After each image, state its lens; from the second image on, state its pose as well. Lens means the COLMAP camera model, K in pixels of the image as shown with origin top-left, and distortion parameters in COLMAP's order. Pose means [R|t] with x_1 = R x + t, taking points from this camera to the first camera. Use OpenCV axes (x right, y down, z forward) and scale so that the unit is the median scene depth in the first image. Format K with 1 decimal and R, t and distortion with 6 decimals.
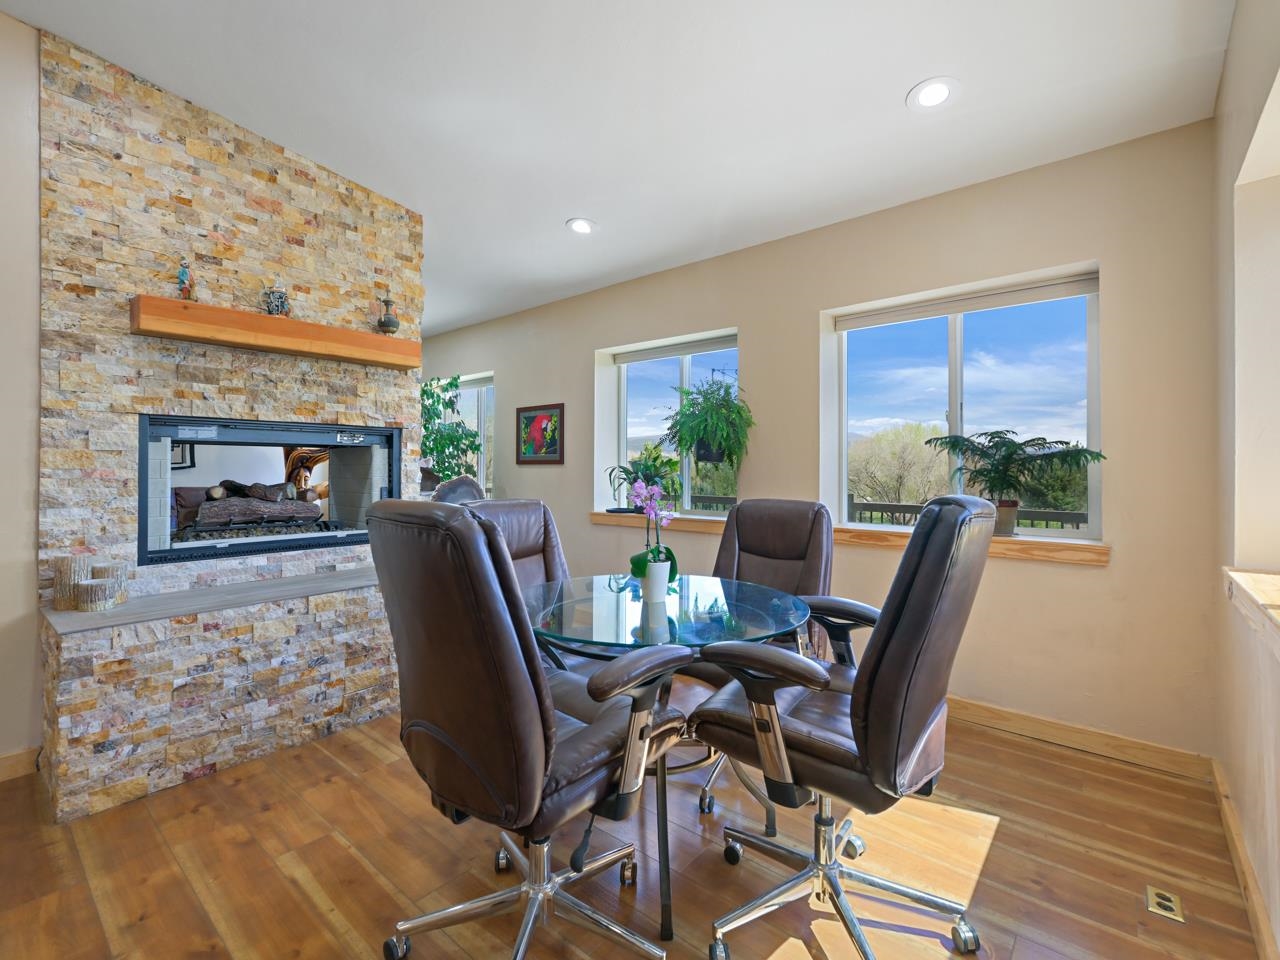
lens RADIAL K [[575.1, 0, 636.7], [0, 575.1, 467.6], [0, 0, 1]] dist [-0.000700, -0.000046]
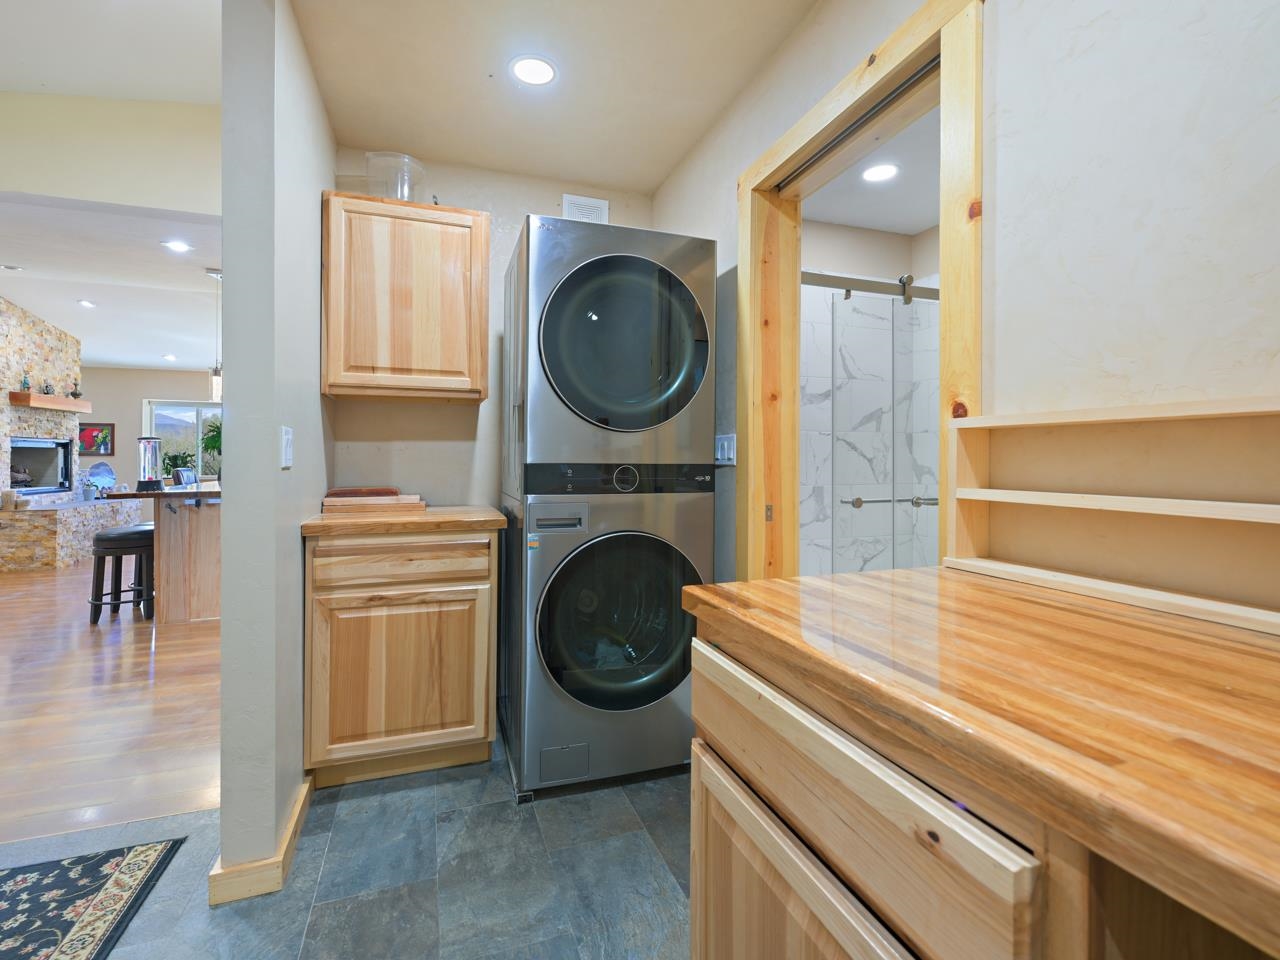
lens RADIAL K [[575.1, 0, 636.7], [0, 575.1, 467.6], [0, 0, 1]] dist [-0.000700, -0.000046]
pose [[0.498026, -0.008817, 0.867117, -1.342991], [-0.007255, 0.999871, 0.014333, -0.010318], [-0.867132, -0.013429, 0.497897, -2.100434]]
